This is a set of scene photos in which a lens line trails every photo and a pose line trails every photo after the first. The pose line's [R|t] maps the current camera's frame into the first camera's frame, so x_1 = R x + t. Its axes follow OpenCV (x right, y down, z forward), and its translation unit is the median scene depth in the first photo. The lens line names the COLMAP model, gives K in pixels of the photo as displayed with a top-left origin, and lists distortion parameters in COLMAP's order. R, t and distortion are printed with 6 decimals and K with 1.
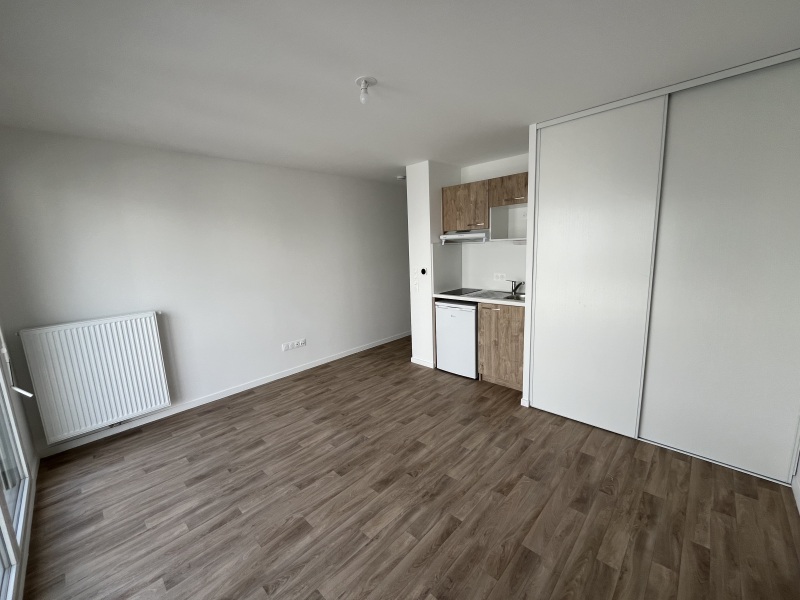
lens RADIAL K [[324.3, 0, 393.9], [0, 324.3, 303.3], [0, 0, 1]] dist [-0.001945, 0.000391]
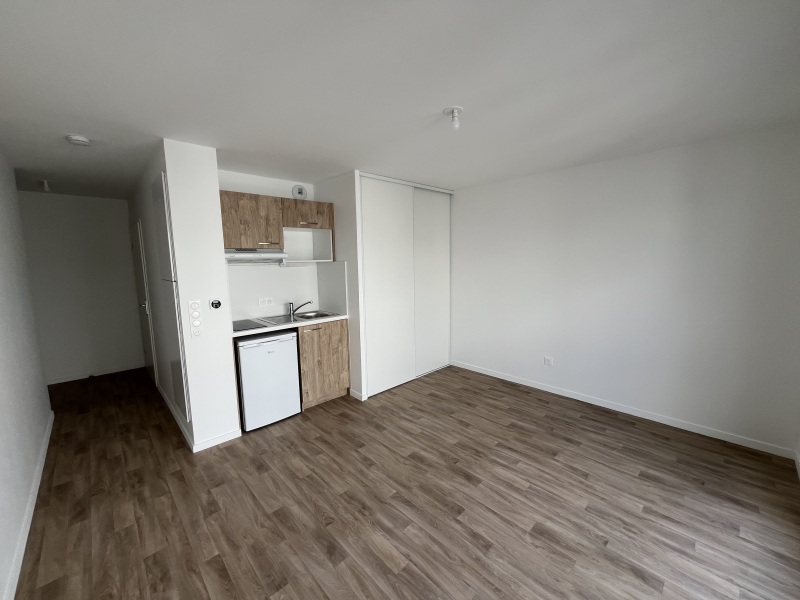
lens RADIAL K [[324.3, 0, 403.6], [0, 324.3, 304.3], [0, 0, 1]] dist [-0.001945, 0.000391]
pose [[0.024211, -0.098500, 0.994842, -0.828109], [0.194636, 0.976556, 0.091953, -0.119328], [-0.980577, 0.191405, 0.042815, 0.831939]]
